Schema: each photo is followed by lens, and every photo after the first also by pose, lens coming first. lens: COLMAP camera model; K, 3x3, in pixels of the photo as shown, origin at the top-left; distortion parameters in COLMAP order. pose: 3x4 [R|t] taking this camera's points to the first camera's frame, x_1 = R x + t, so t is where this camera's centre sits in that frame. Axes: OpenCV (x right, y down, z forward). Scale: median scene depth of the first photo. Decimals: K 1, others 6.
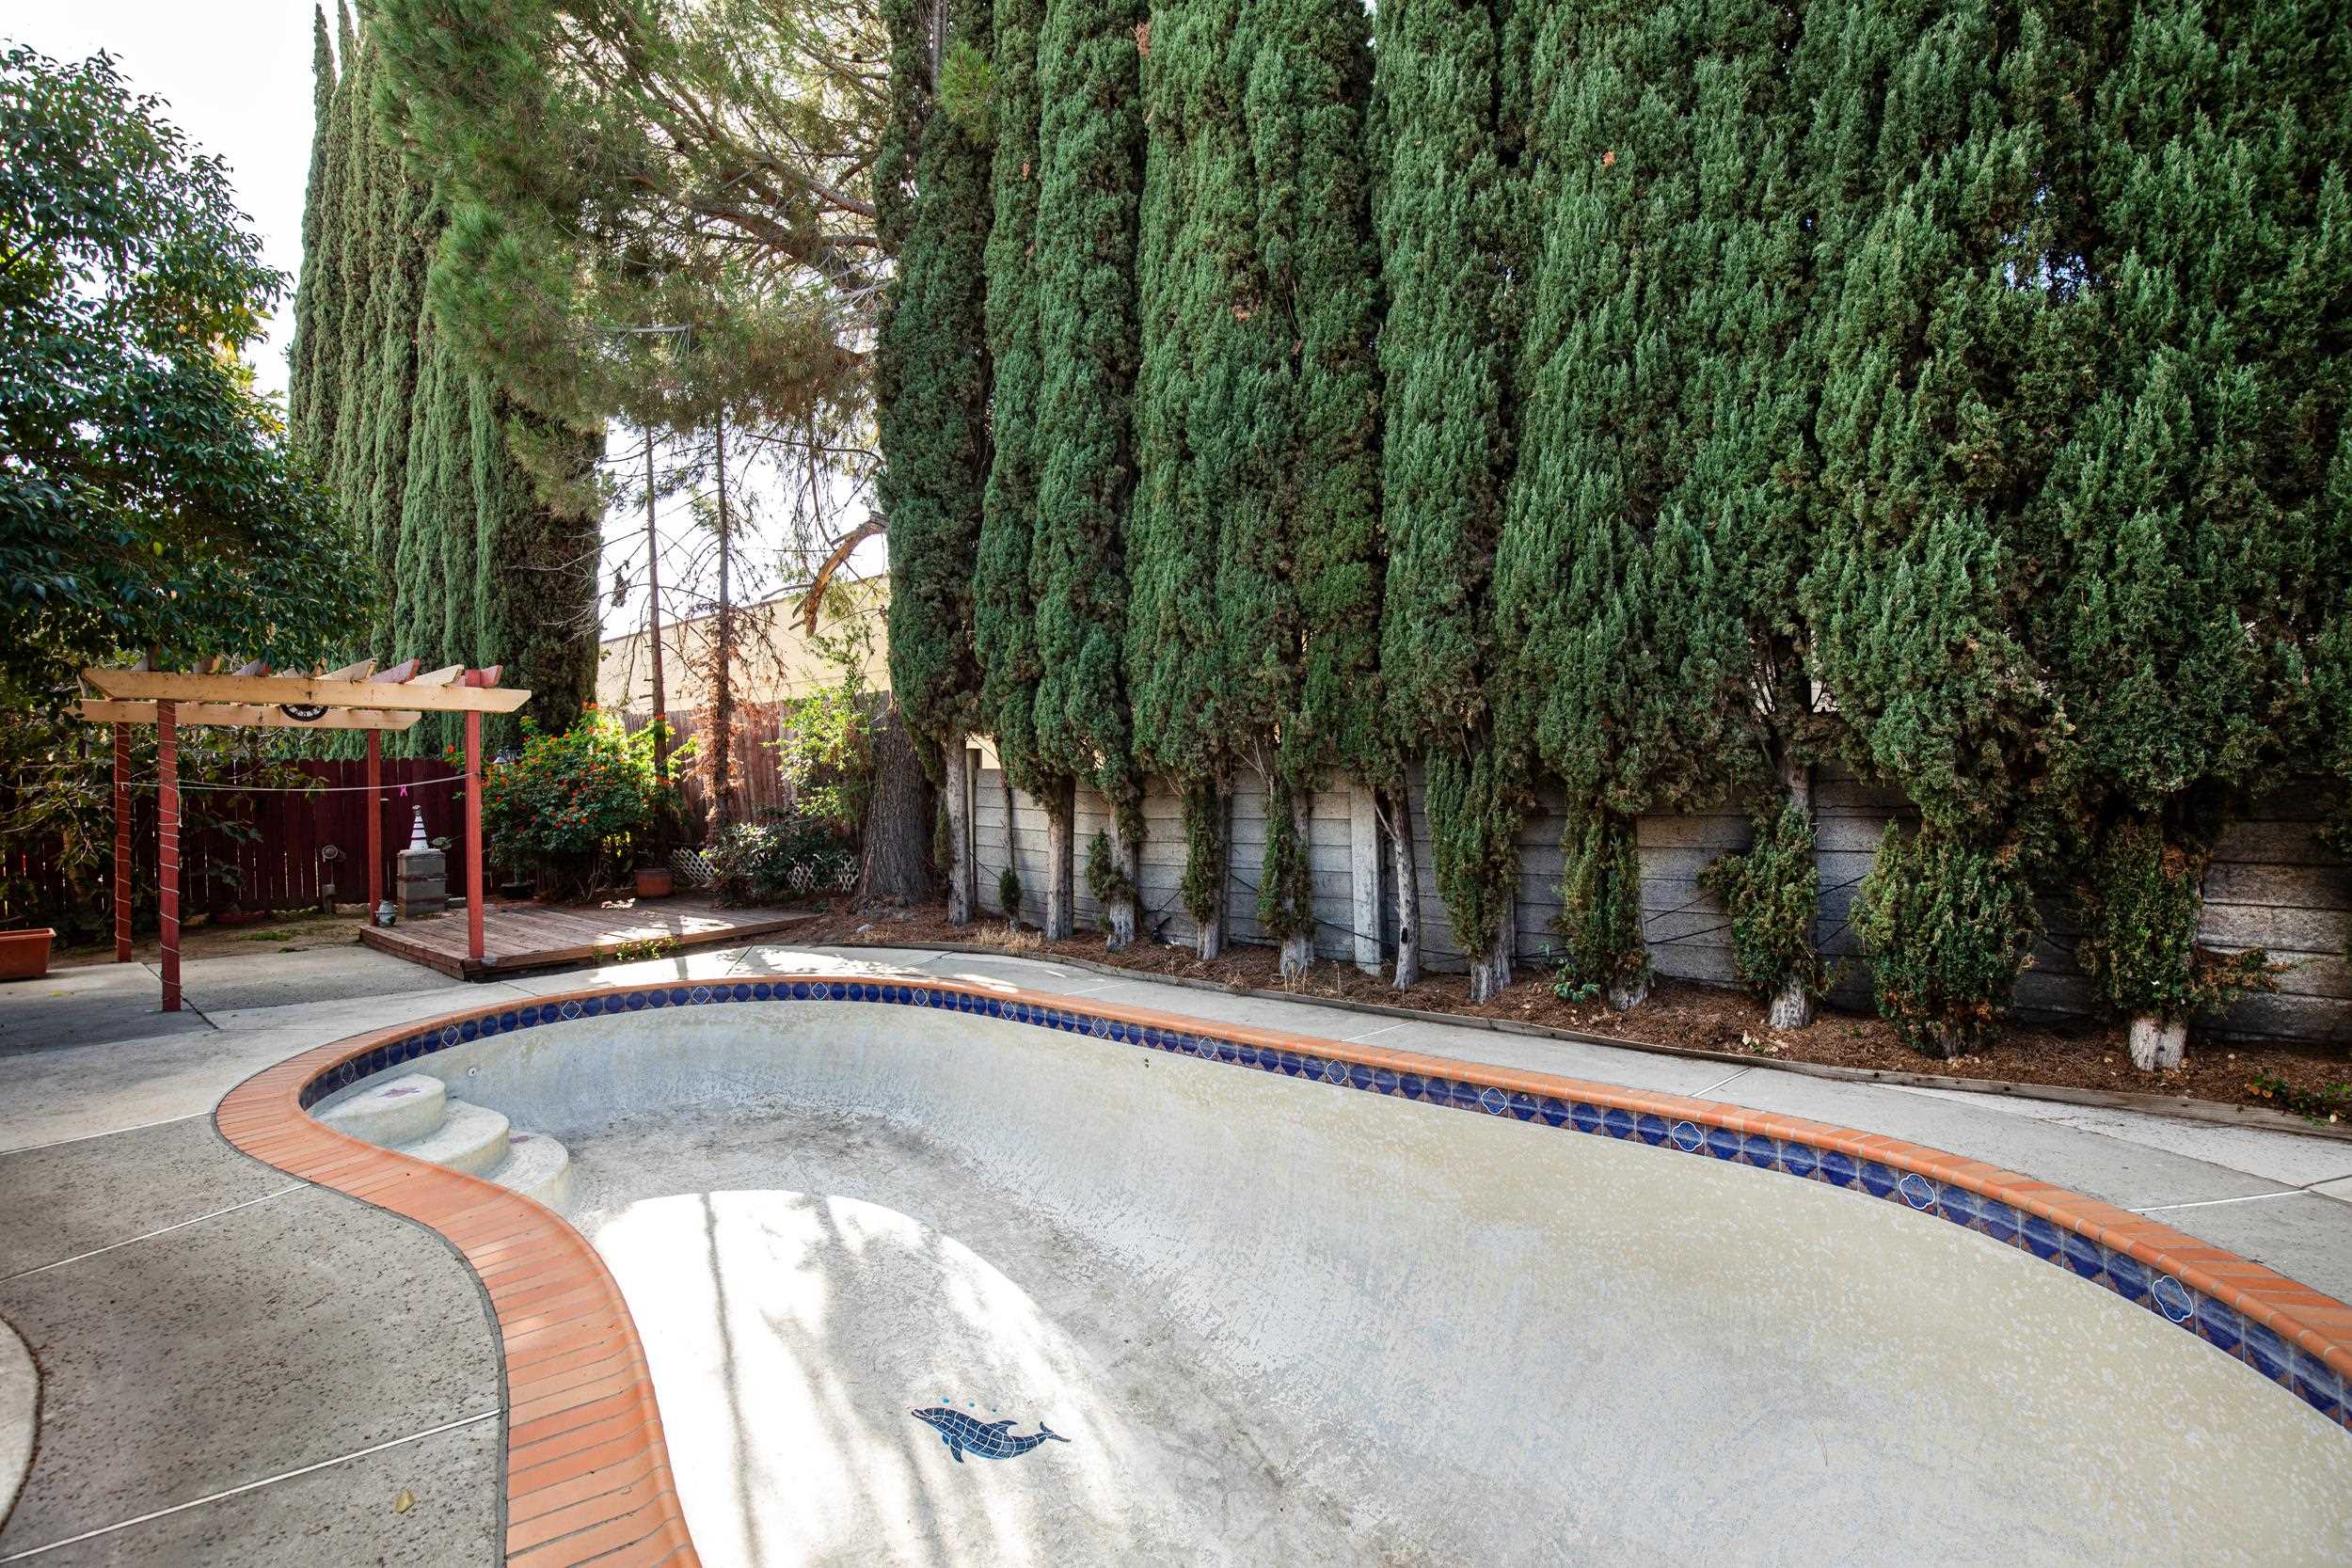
lens RADIAL K [[1077.4, 0, 1184.3], [0, 1077.4, 774.3], [0, 0, 1]] dist [-0.039051, 0.007534]
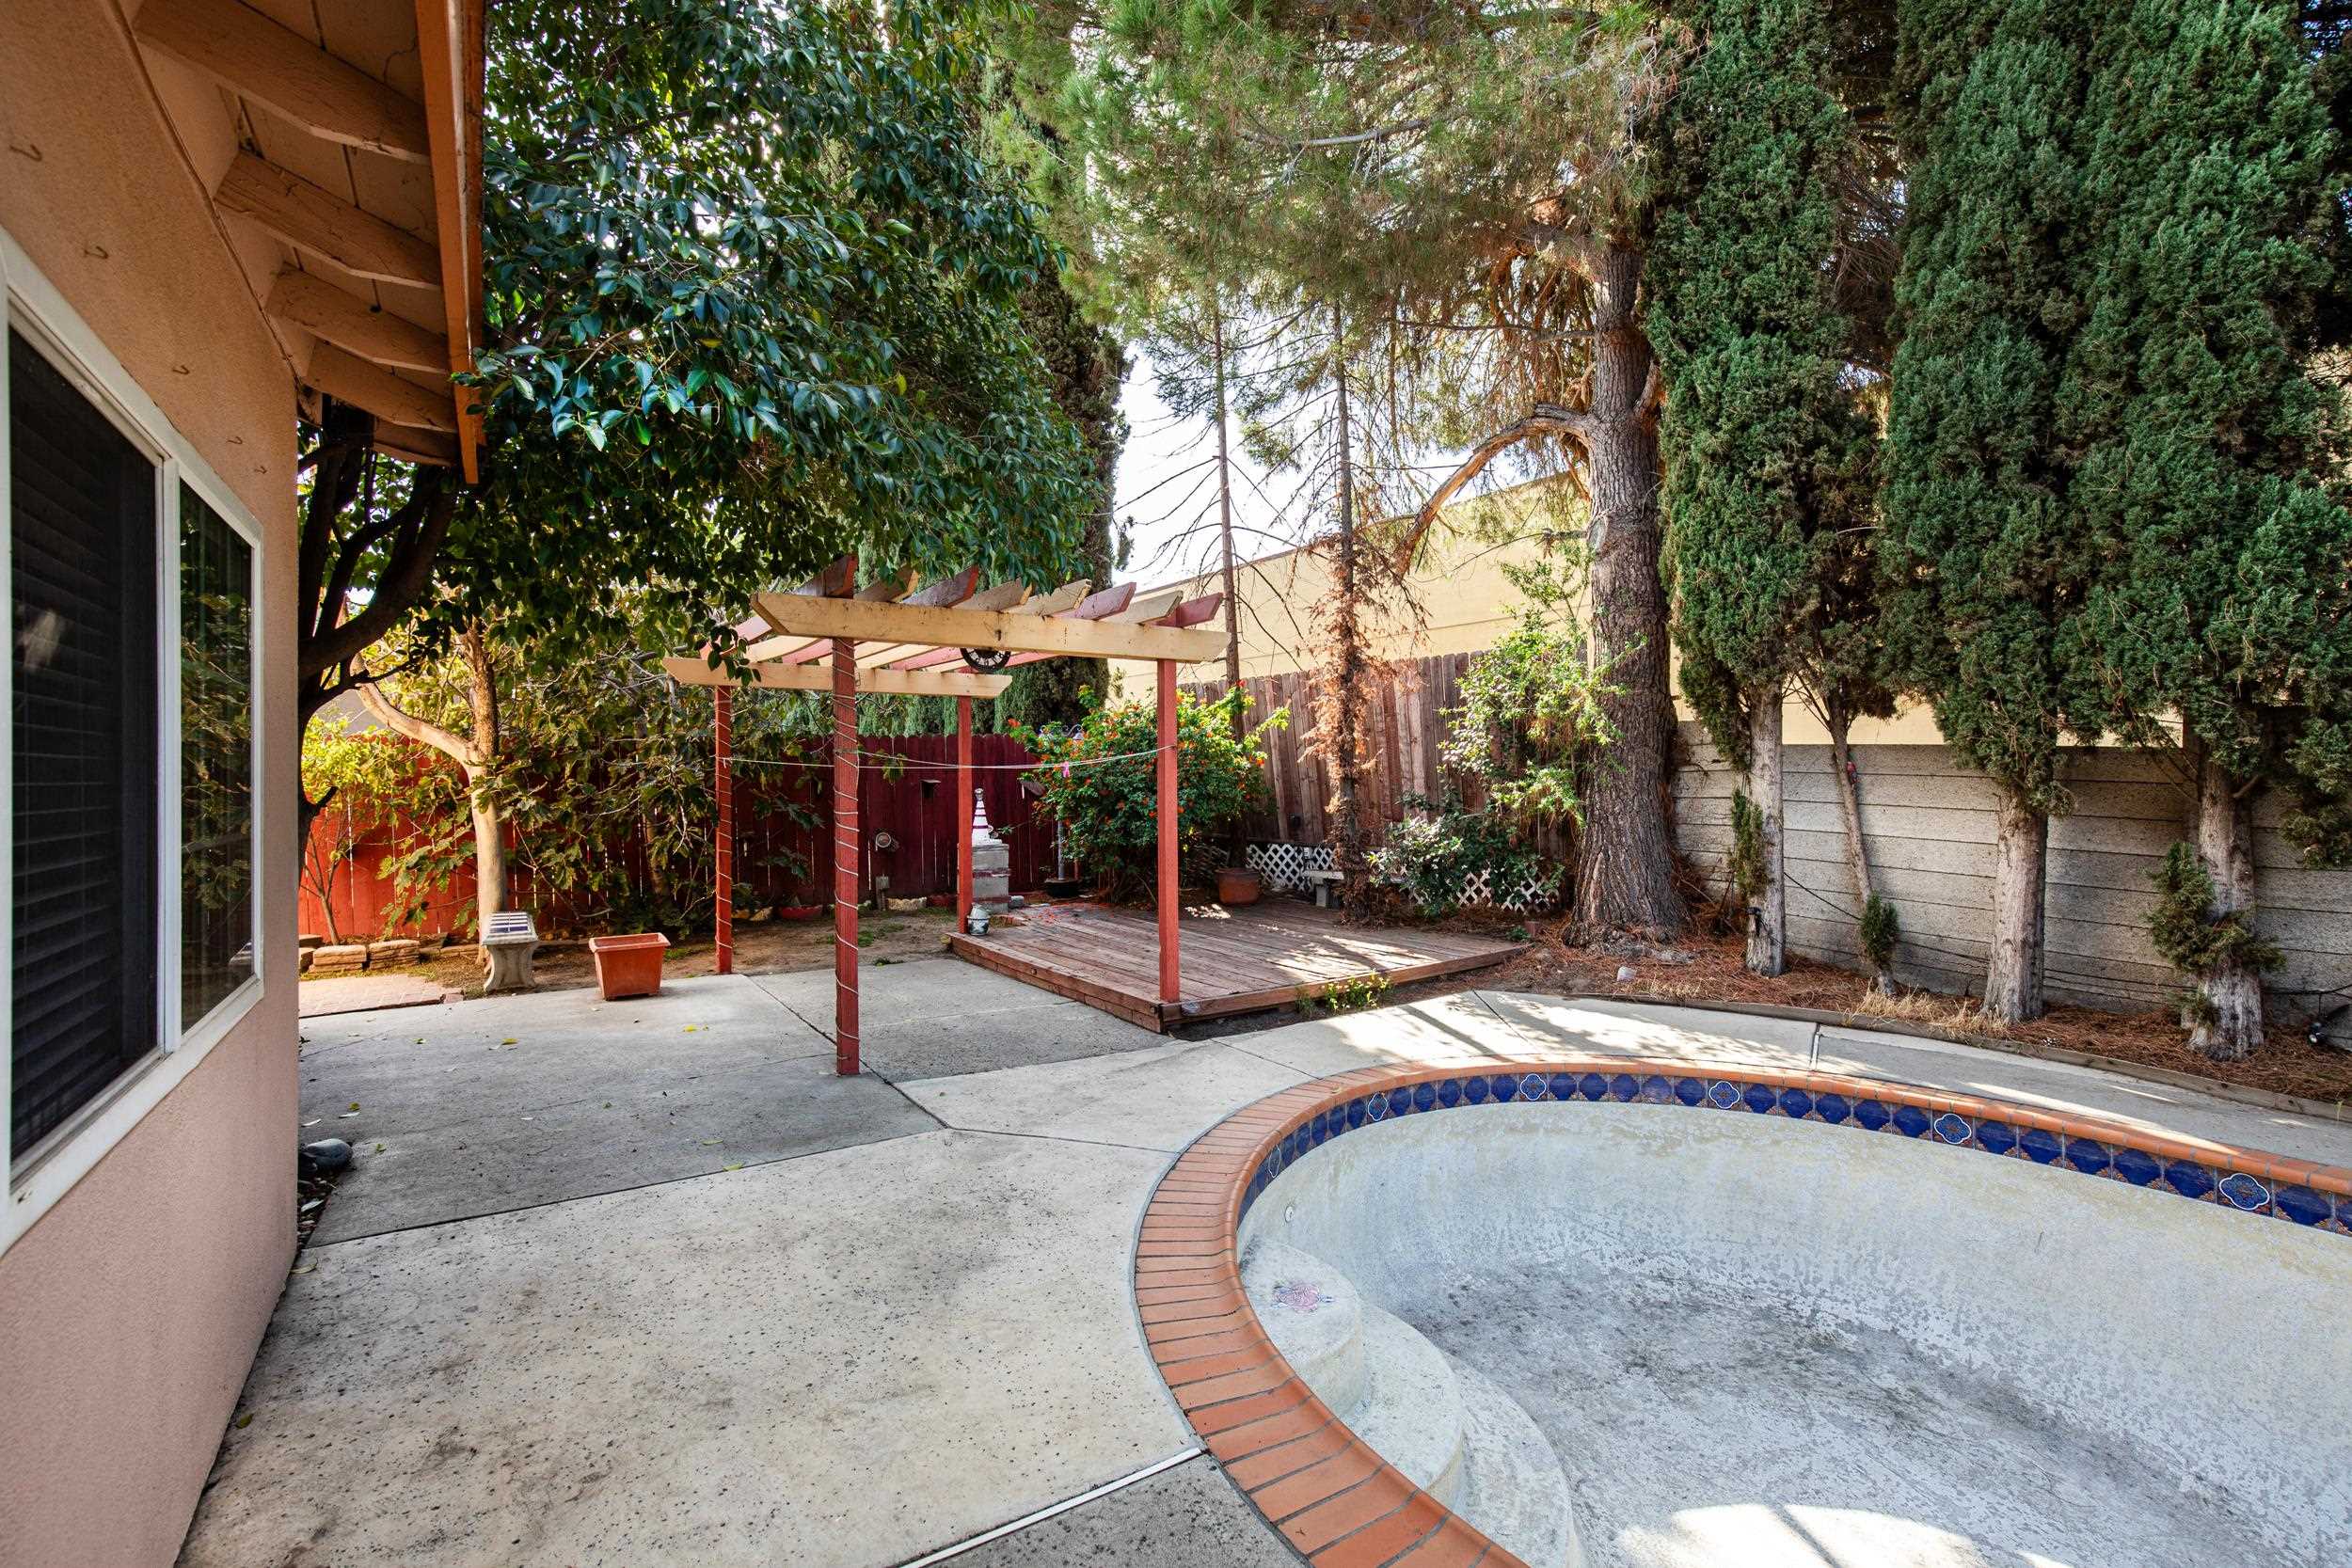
lens RADIAL K [[1067.9, 0, 1186.2], [0, 1067.9, 776.2], [0, 0, 1]] dist [0.014229, -0.000597]
pose [[0.959269, 0.008616, -0.282364, -0.625053], [-0.005073, 0.999899, 0.013275, 0.013704], [0.282449, -0.011302, 0.959216, 0.419990]]
